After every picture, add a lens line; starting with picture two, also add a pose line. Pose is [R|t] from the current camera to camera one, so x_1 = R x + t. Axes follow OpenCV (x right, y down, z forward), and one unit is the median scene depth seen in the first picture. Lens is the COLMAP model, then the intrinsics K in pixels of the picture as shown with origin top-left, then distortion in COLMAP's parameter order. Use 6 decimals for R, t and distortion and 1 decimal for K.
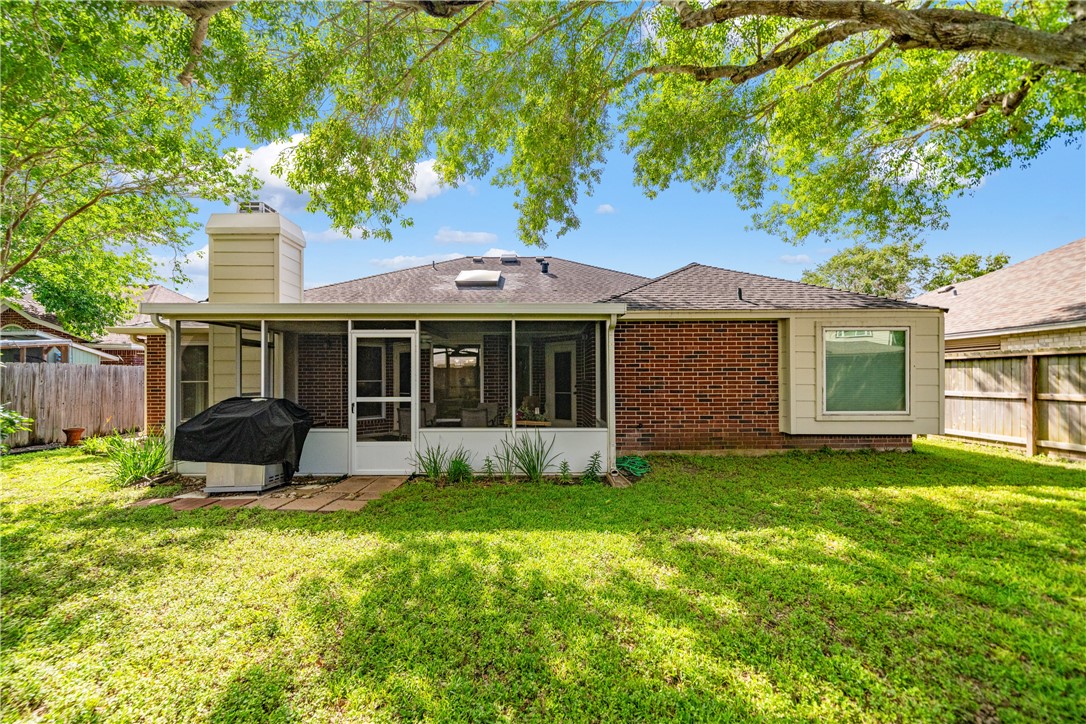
lens RADIAL K [[429.3, 0, 543.1], [0, 429.3, 379.3], [0, 0, 1]] dist [-0.000327, -0.000056]
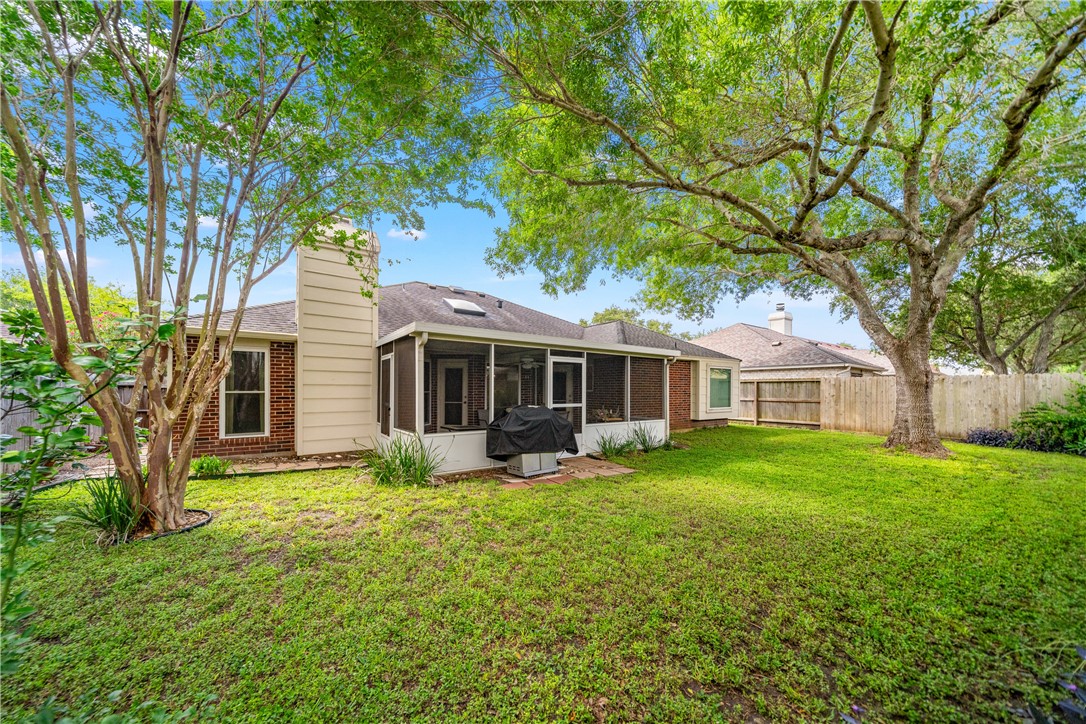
lens RADIAL K [[390.5, 0, 543.8], [0, 390.5, 390.2], [0, 0, 1]] dist [-0.000727, 0.000061]
pose [[0.804973, 0.005499, 0.593285, -1.020066], [-0.003684, 0.999984, -0.004271, 0.002020], [-0.593299, 0.001253, 0.804981, -0.012038]]
